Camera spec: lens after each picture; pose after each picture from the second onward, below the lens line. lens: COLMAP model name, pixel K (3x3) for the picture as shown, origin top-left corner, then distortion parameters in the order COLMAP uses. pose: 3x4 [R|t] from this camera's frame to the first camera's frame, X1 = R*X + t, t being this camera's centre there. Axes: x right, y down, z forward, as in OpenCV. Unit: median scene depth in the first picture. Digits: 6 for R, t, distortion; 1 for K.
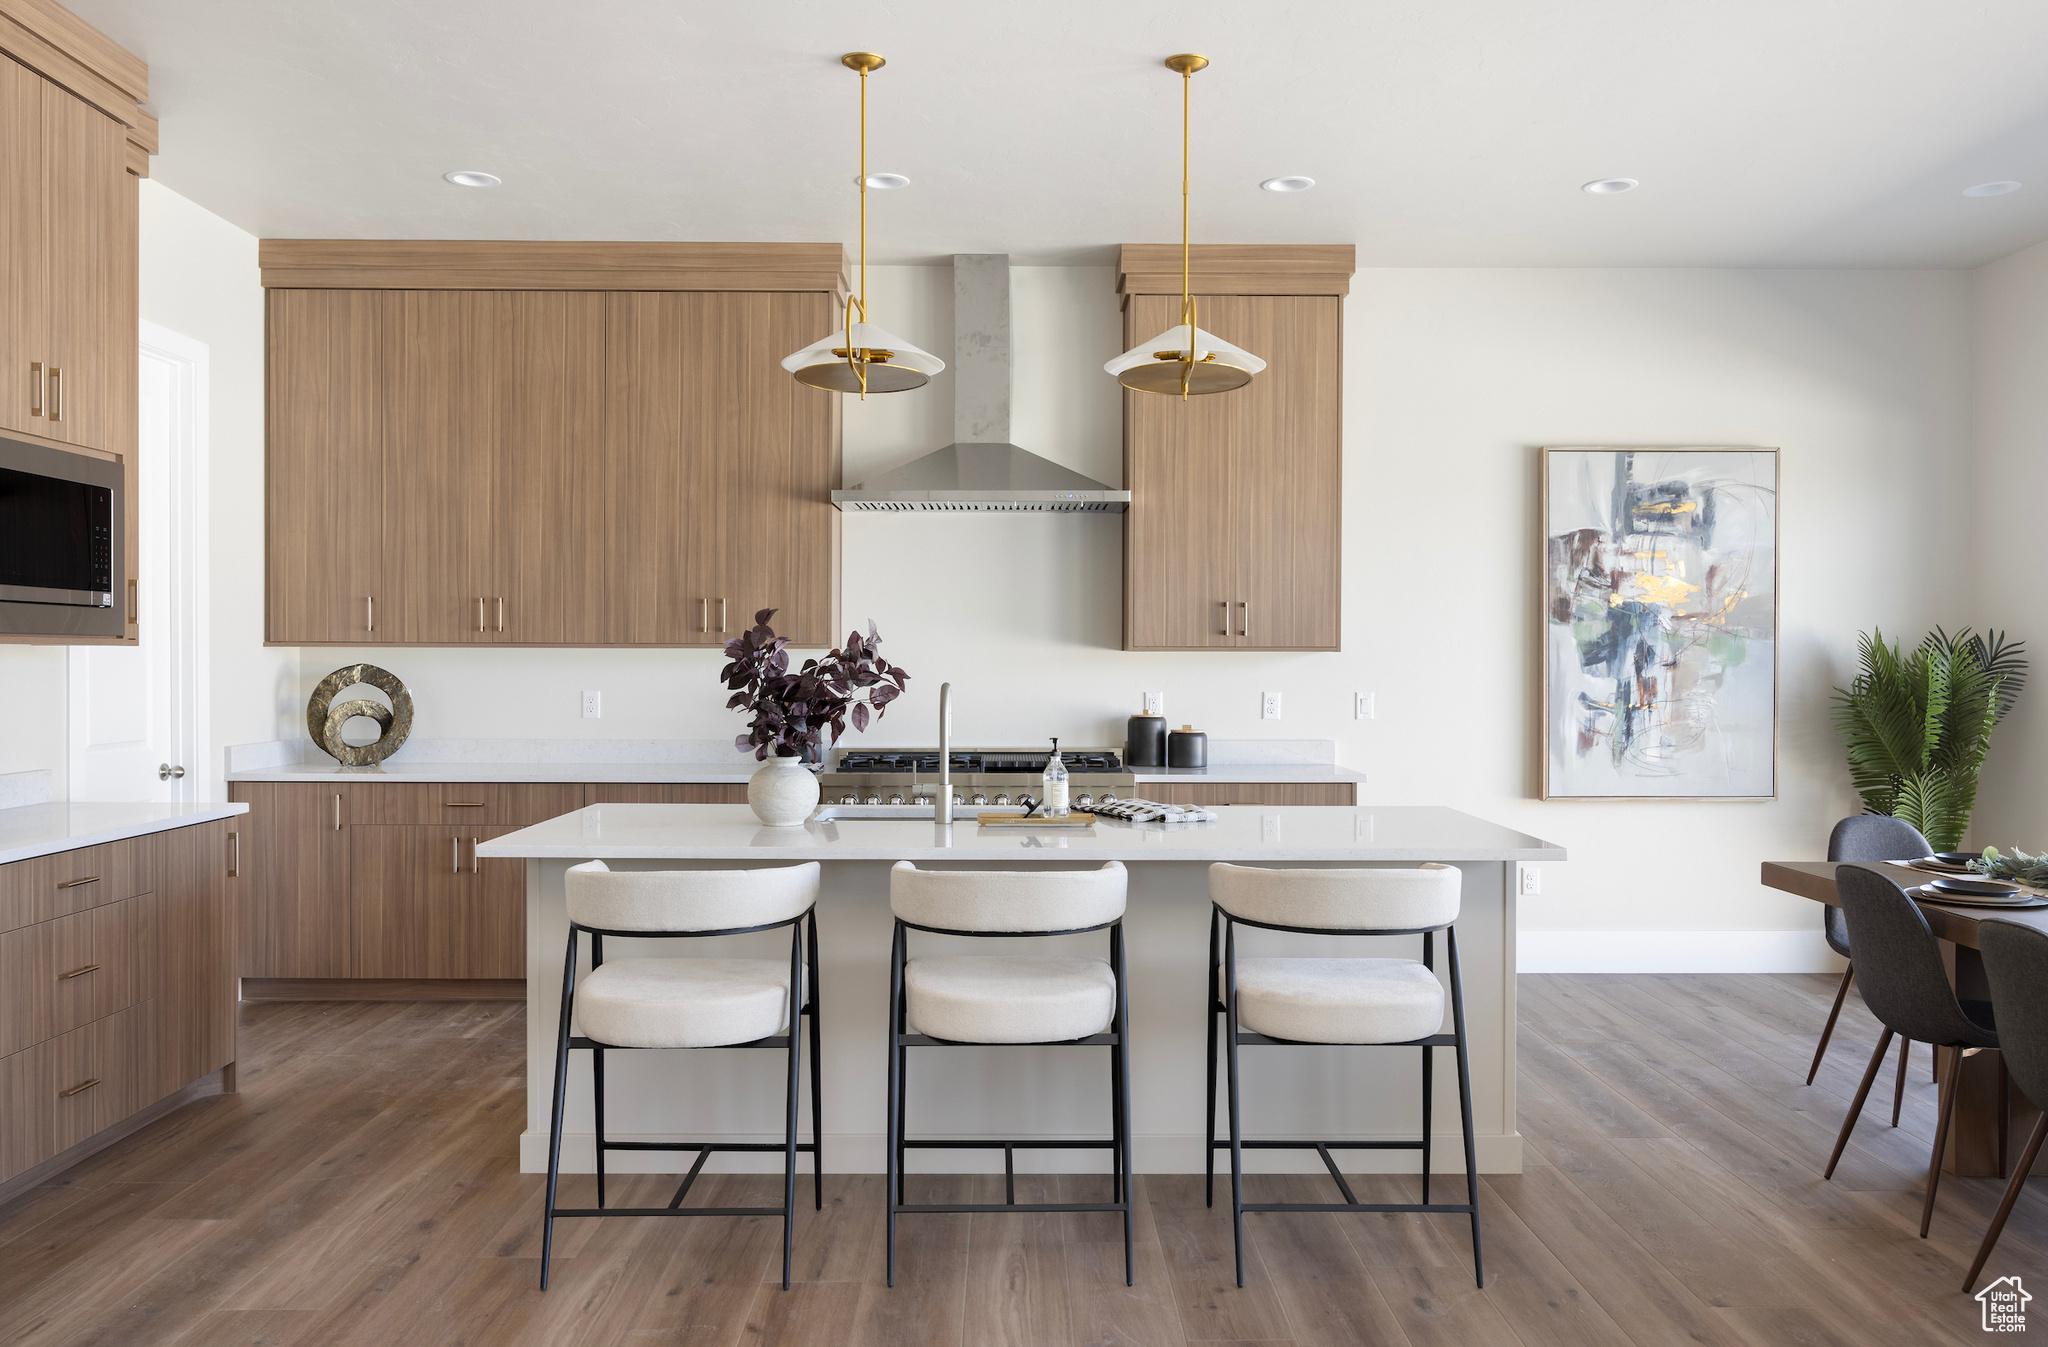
lens RADIAL K [[1574.8, 0, 1015.4], [0, 1574.8, 681.6], [0, 0, 1]] dist [-0.006560, 0.009550]
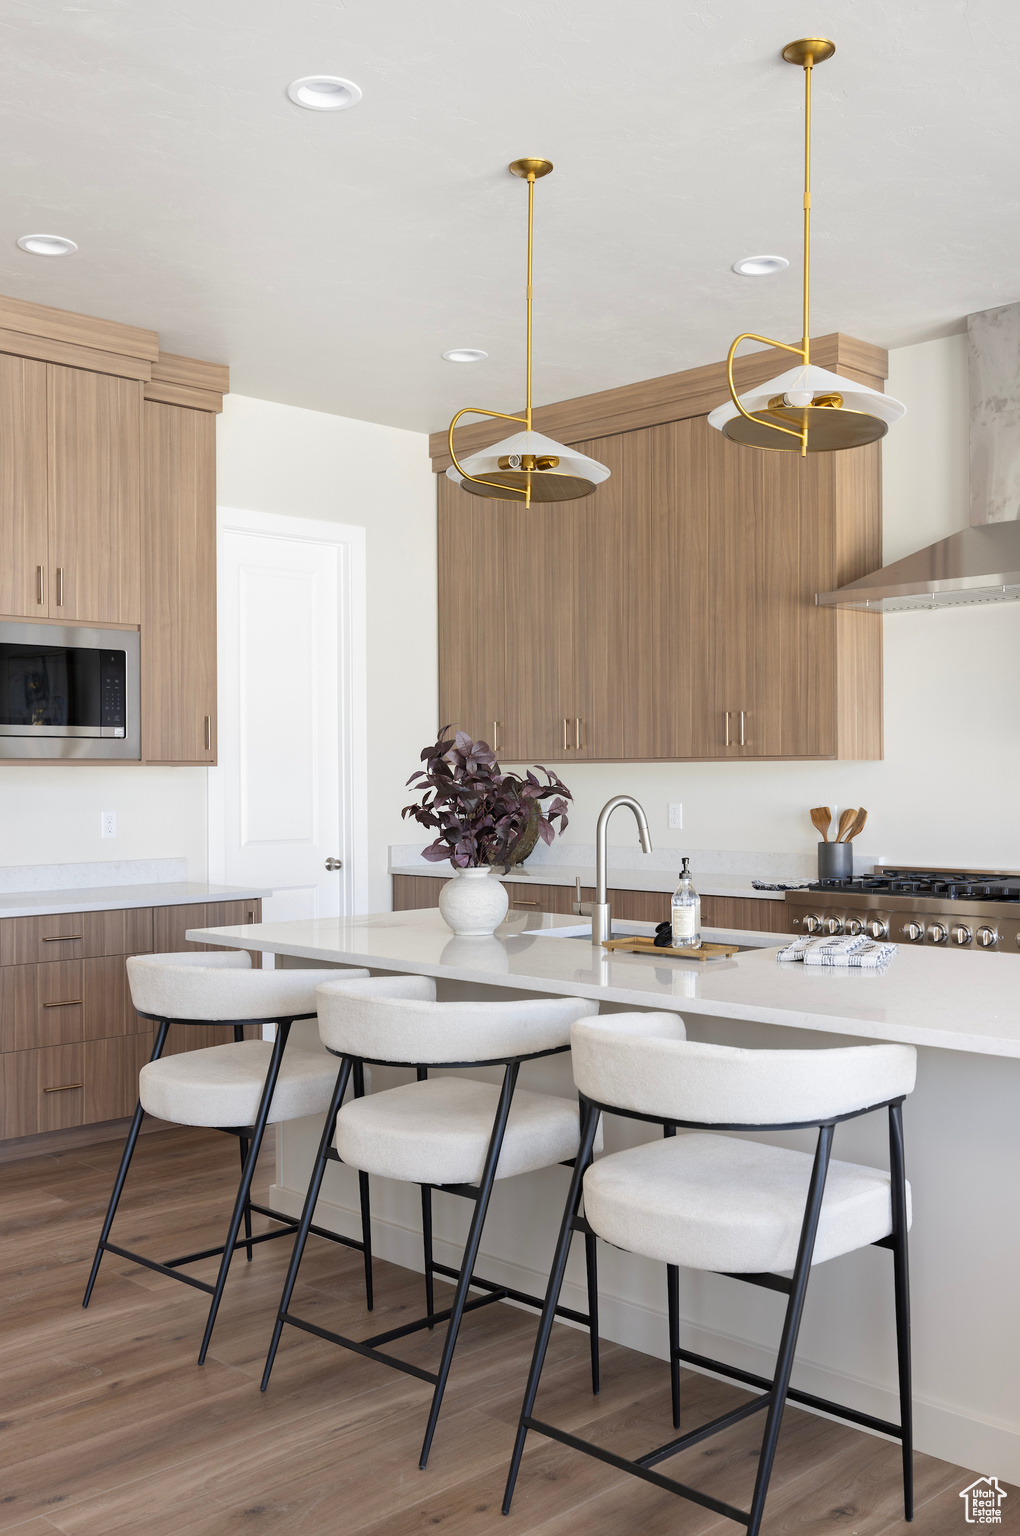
lens RADIAL K [[1462.1, 0, 500.4], [0, 1462.1, 773.6], [0, 0, 1]] dist [-0.019043, 0.000000]
pose [[0.696930, -0.009632, -0.717074, 0.373111], [-0.001827, 0.999883, -0.015207, 0.001279], [0.717136, 0.011908, 0.696831, 0.241832]]
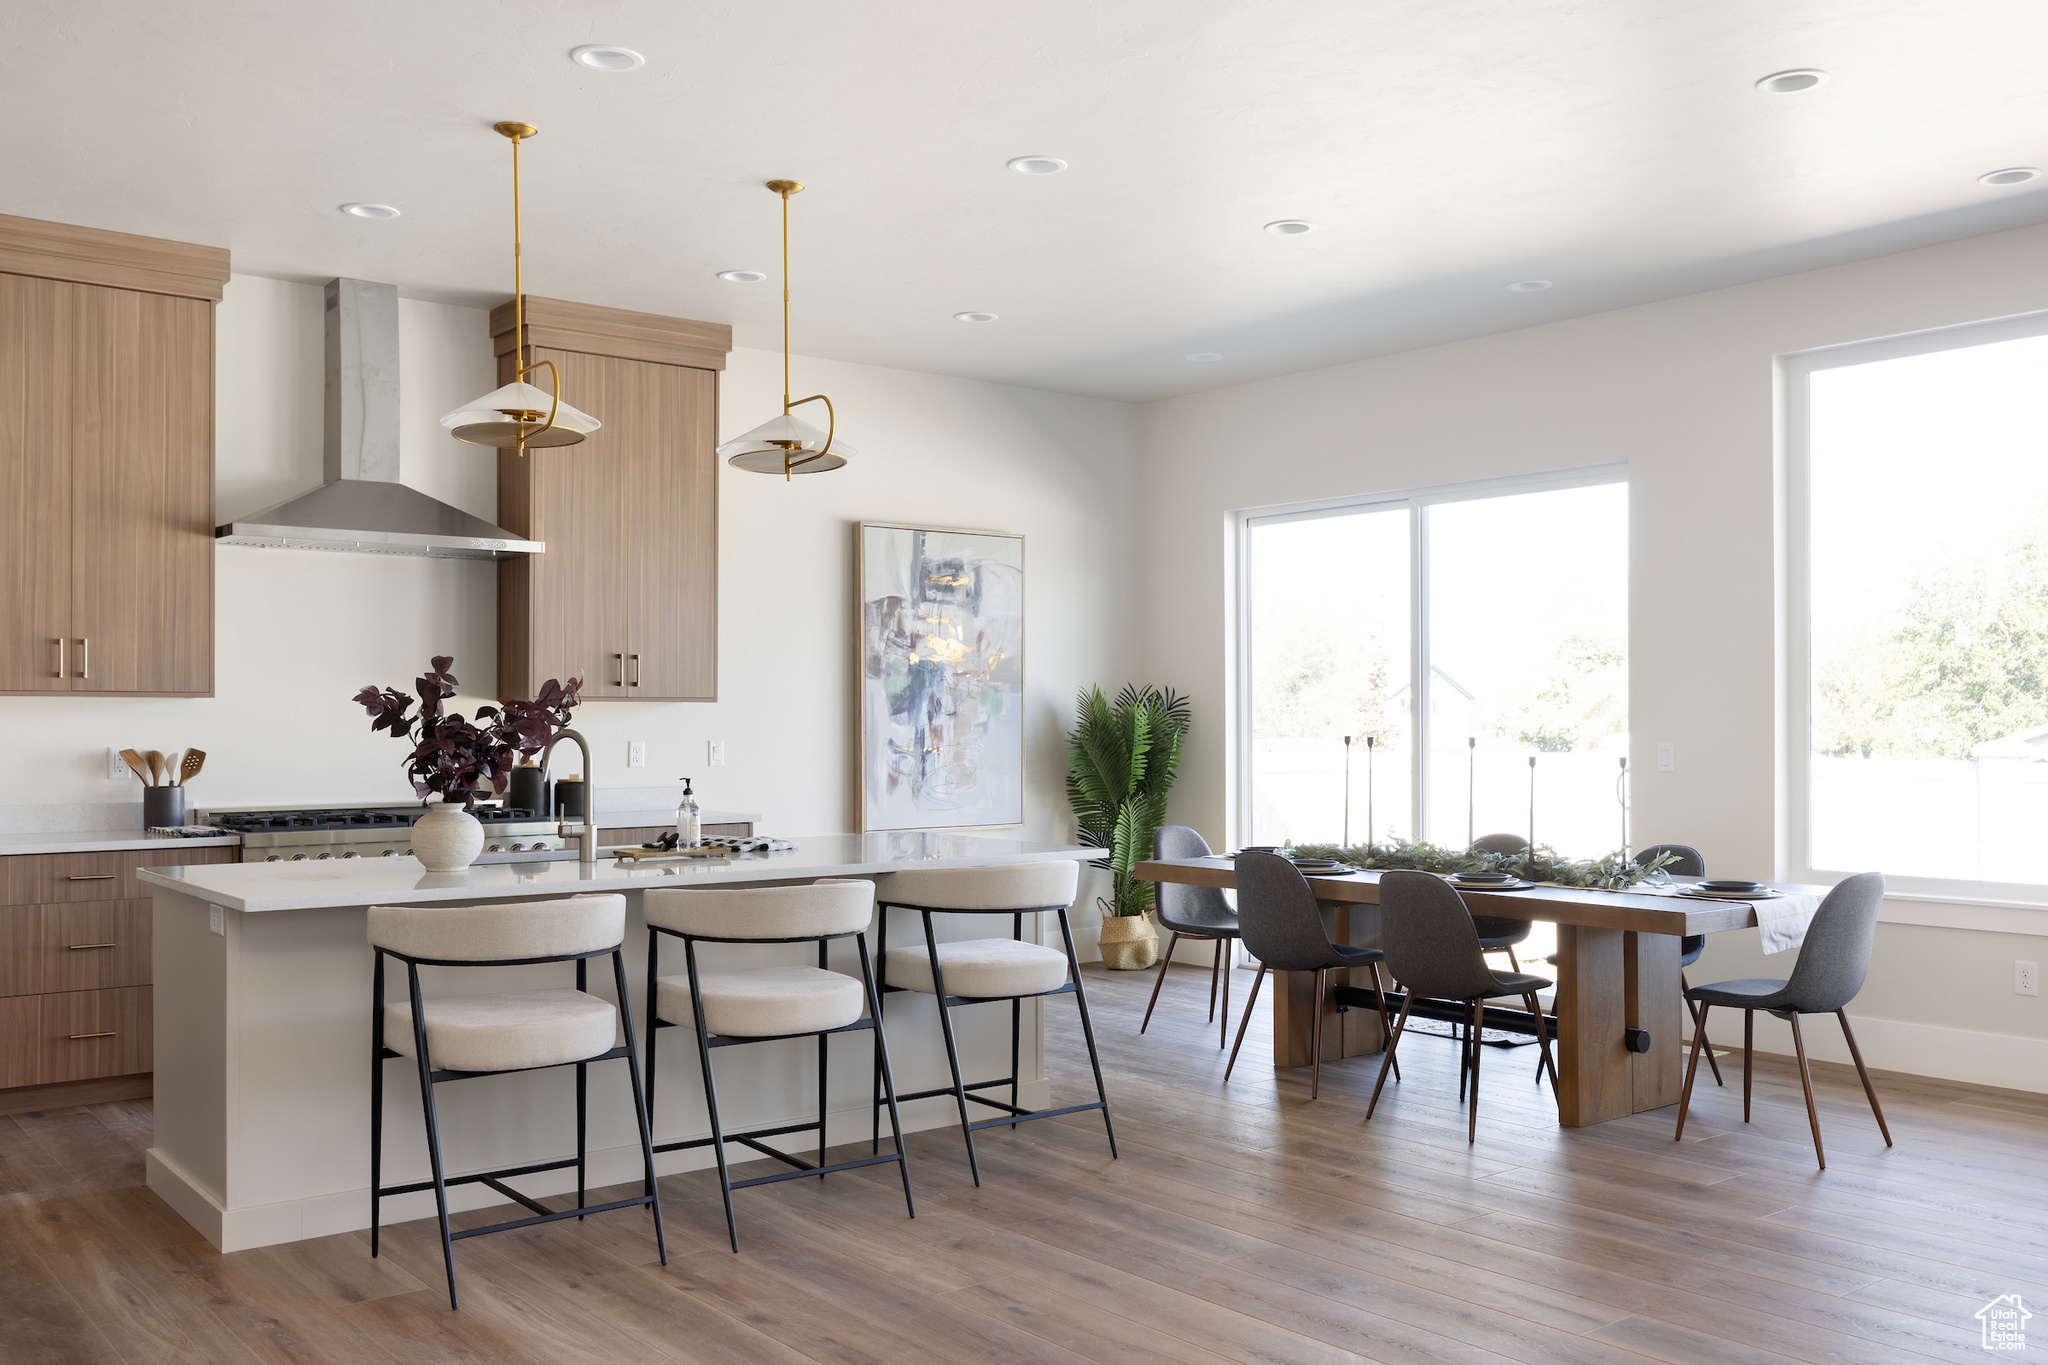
lens RADIAL K [[1806.2, 0, 1014.6], [0, 1806.2, 722.8], [0, 0, 1]] dist [0.007935, -0.007845]
pose [[0.787712, -0.004438, 0.616028, -0.393536], [0.011050, 0.999915, -0.006927, 0.005755], [-0.615945, 0.012264, 0.787694, -0.093358]]
